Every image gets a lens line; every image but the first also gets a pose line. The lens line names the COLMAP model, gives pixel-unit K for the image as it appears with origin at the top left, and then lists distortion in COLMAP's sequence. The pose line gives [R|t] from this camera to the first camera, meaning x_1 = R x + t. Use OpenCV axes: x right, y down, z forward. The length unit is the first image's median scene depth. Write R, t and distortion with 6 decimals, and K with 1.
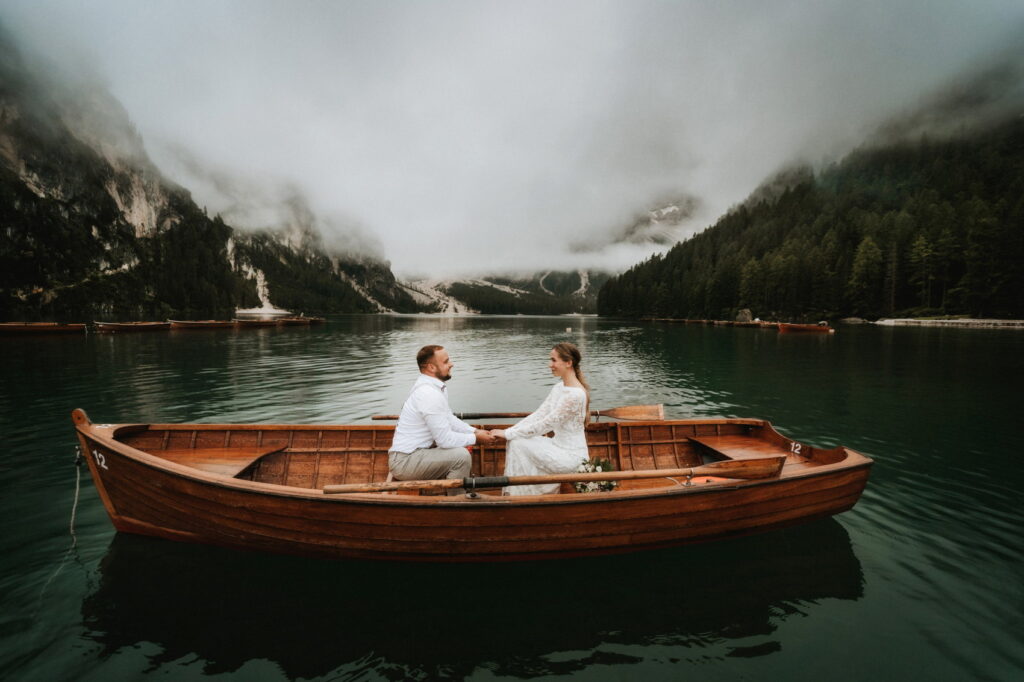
lens RADIAL K [[427.9, 0, 509.0], [0, 427.9, 338.5], [0, 0, 1]] dist [-0.019200, 0.000132]
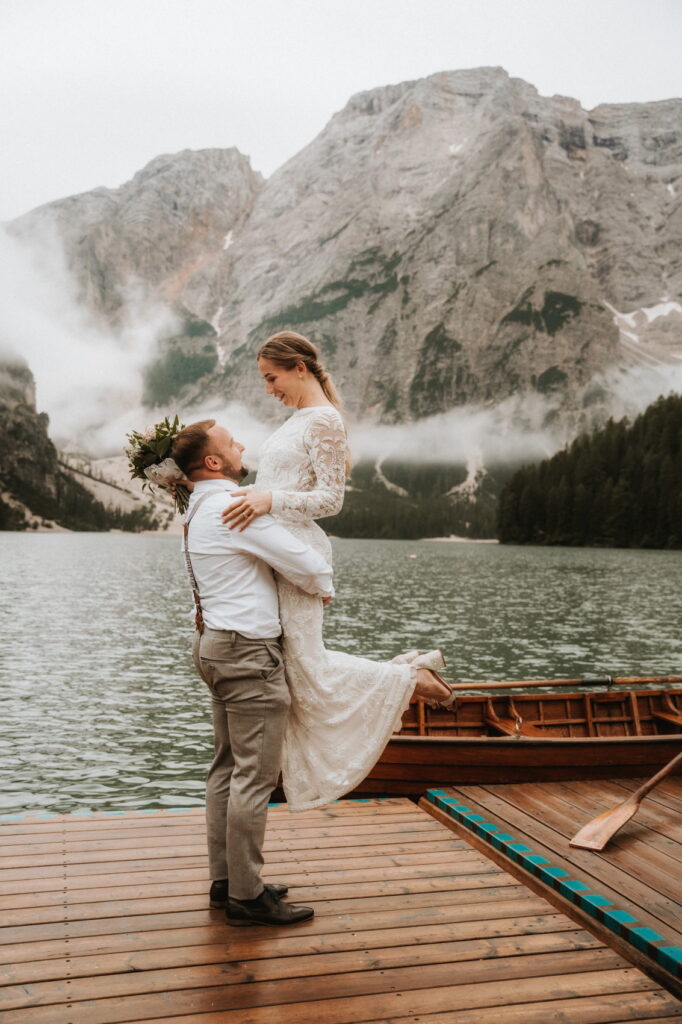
lens RADIAL K [[1000.1, 0, 341.0], [0, 1000.1, 512.0], [0, 0, 1]] dist [-0.010080, 0.034345]
pose [[0.999078, 0.016065, 0.039817, -0.019519], [-0.012771, 0.996580, -0.081644, 0.008548], [-0.040993, 0.081060, 0.995866, -0.138271]]
